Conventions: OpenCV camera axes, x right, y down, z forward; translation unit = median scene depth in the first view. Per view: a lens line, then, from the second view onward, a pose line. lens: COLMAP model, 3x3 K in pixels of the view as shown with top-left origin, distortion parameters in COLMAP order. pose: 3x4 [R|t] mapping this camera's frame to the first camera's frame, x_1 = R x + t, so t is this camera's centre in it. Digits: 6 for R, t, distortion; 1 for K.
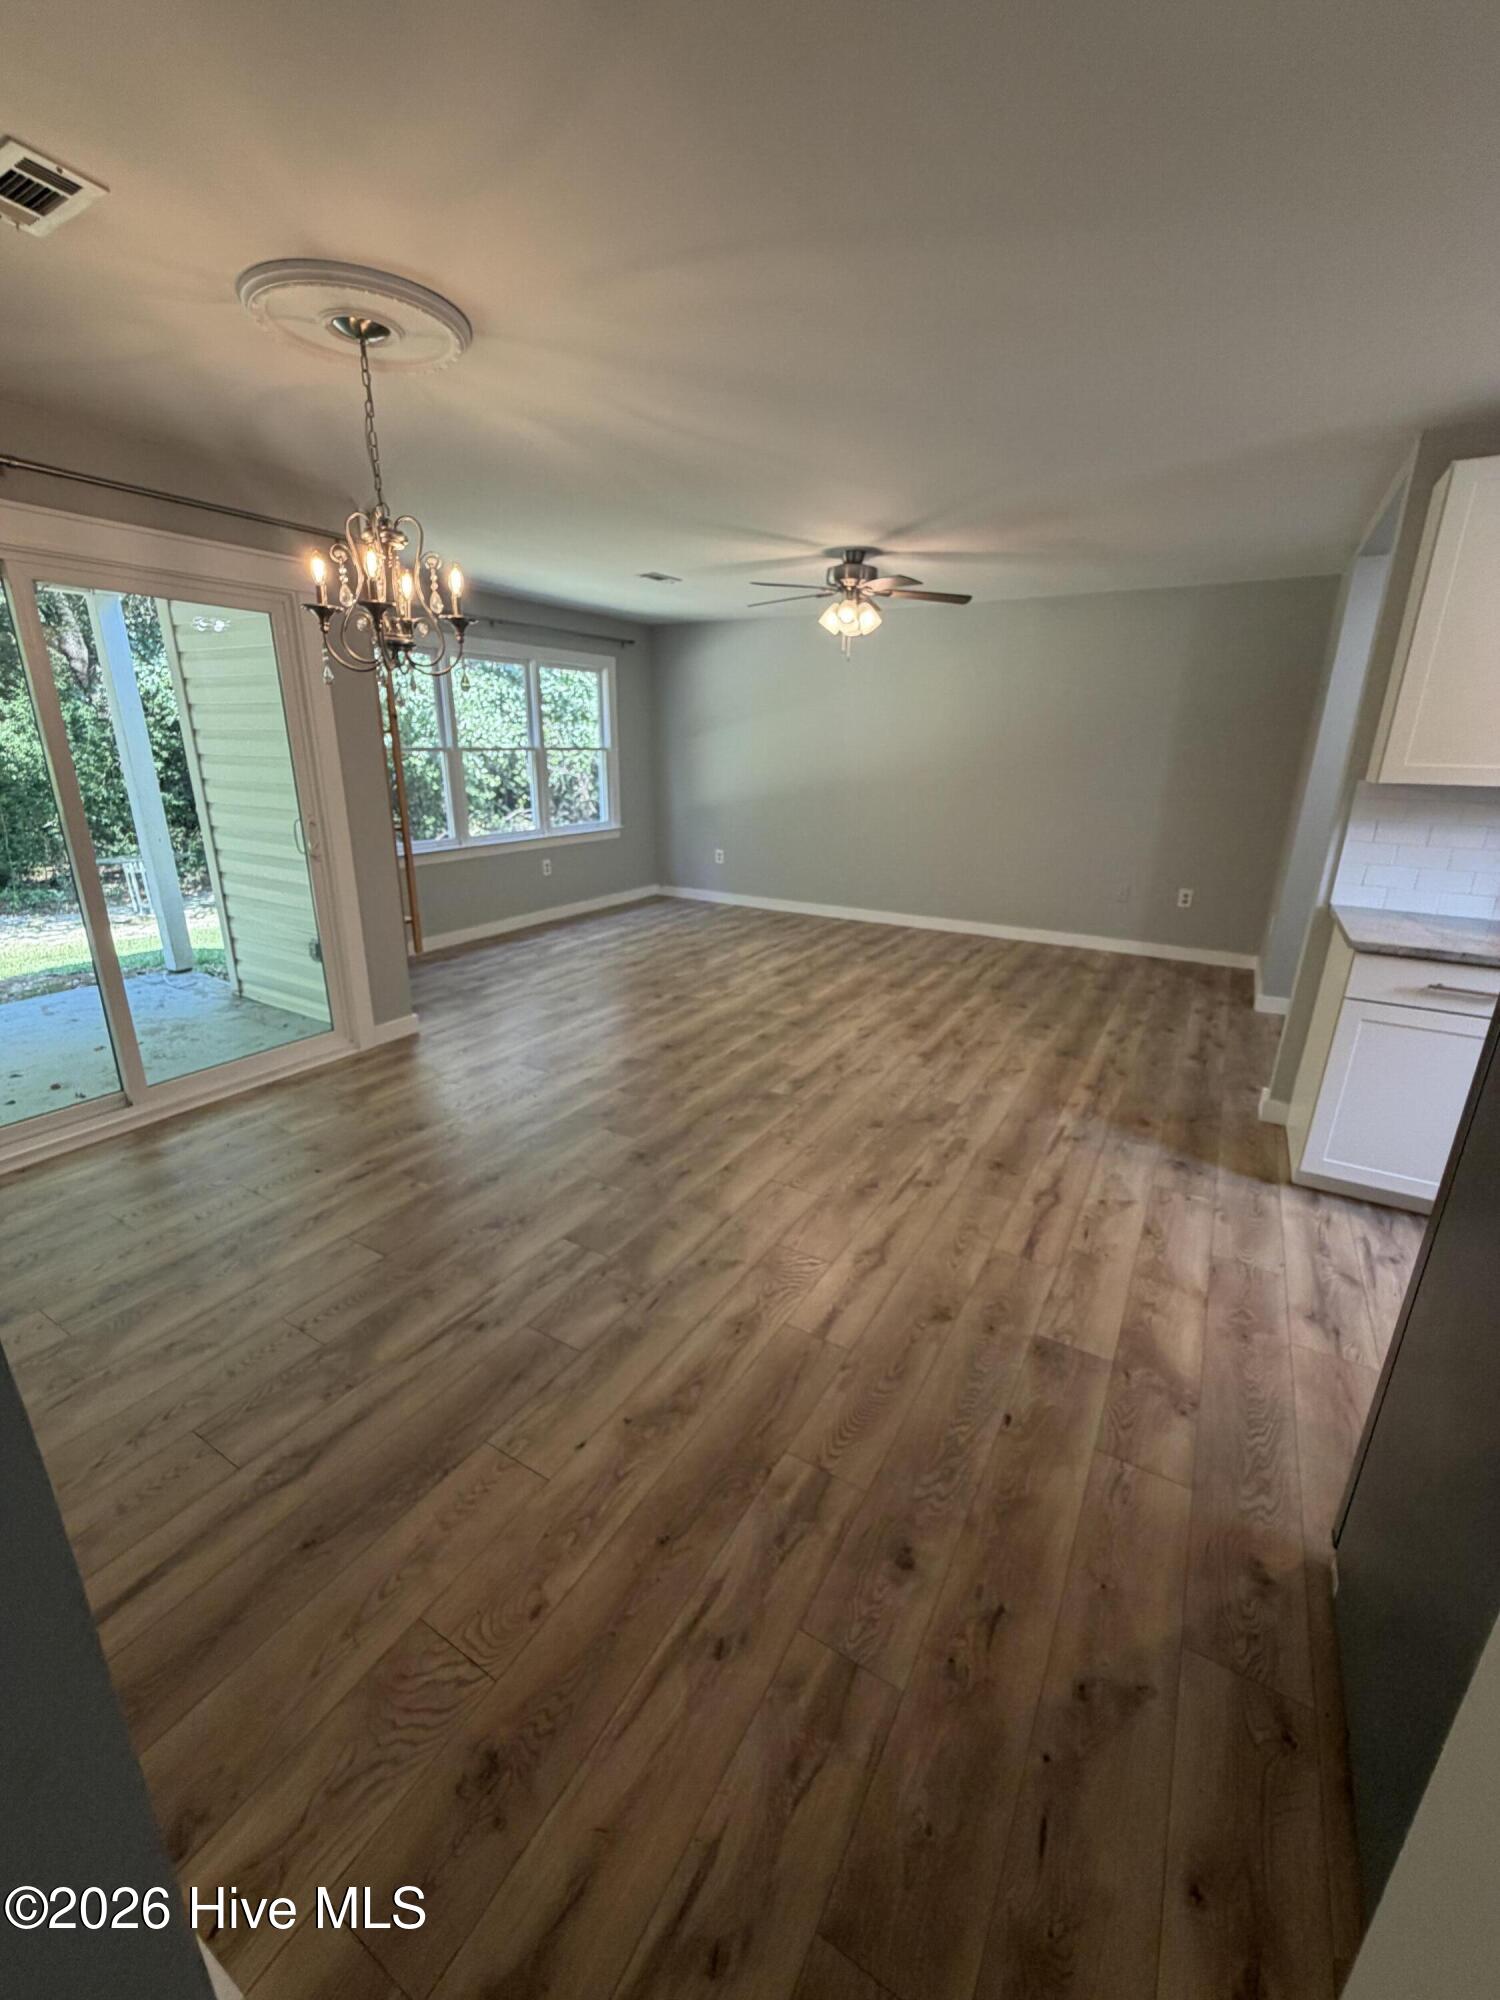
lens RADIAL K [[794.6, 0, 755.8], [0, 794.6, 1001.6], [0, 0, 1]] dist [0.001415, 0.000148]
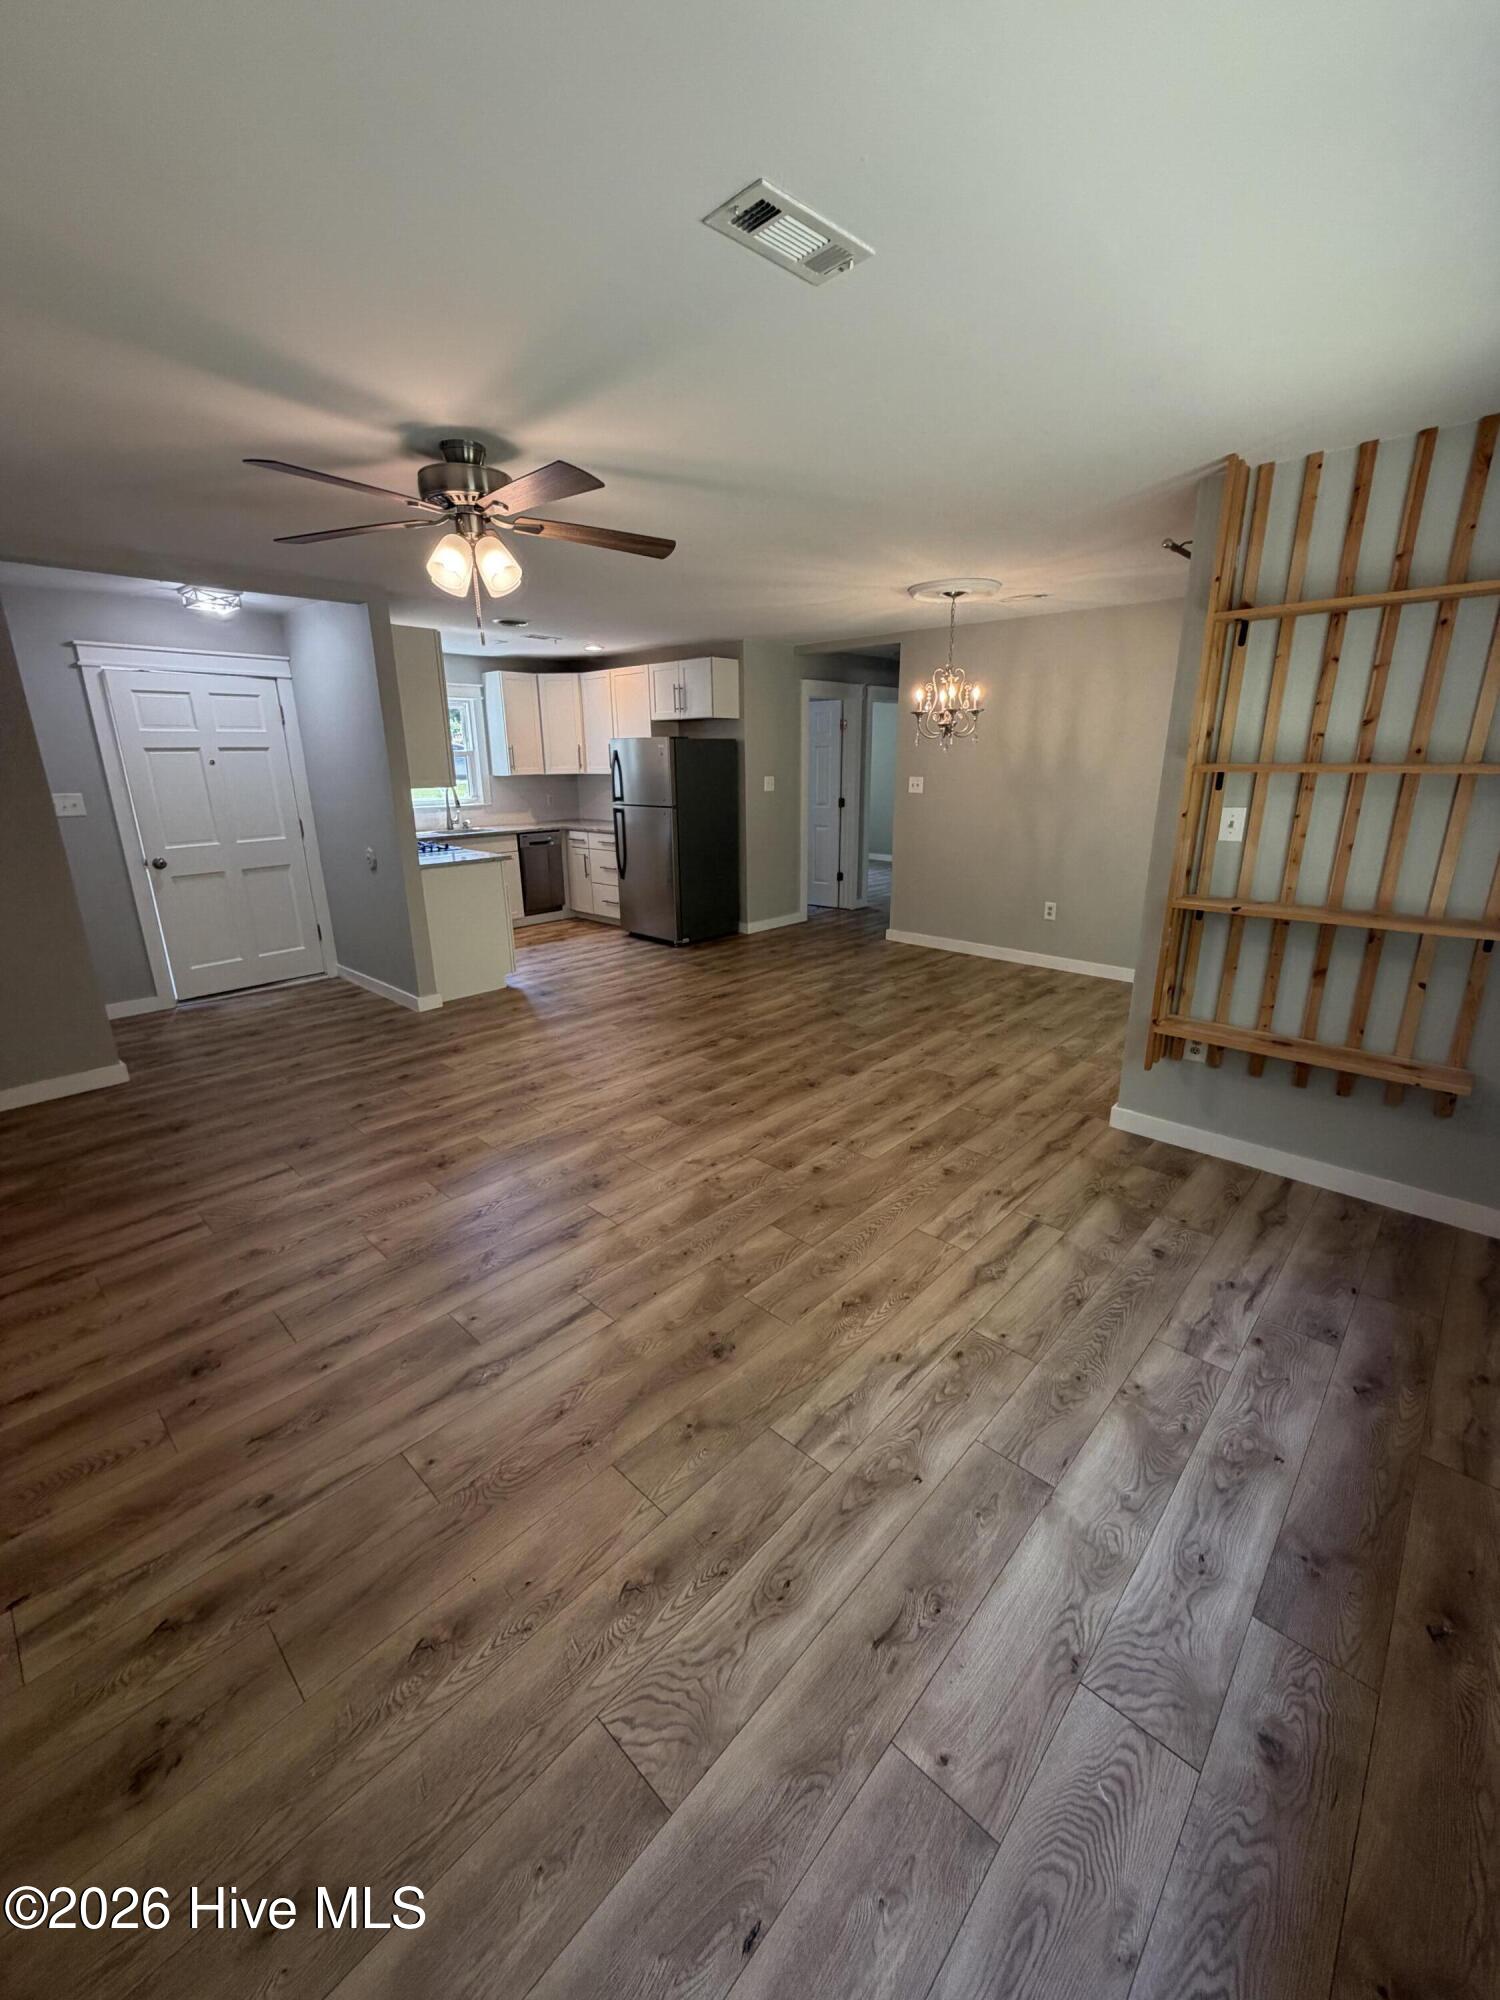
lens RADIAL K [[804.4, 0, 750.0], [0, 804.4, 1000.0], [0, 0, 1]] dist [0.002003, 0.000110]
pose [[-0.974474, -0.072171, 0.212582, -0.279149], [0.064083, 0.818098, 0.571498, -0.697886], [-0.215159, 0.570533, -0.792590, 2.029074]]
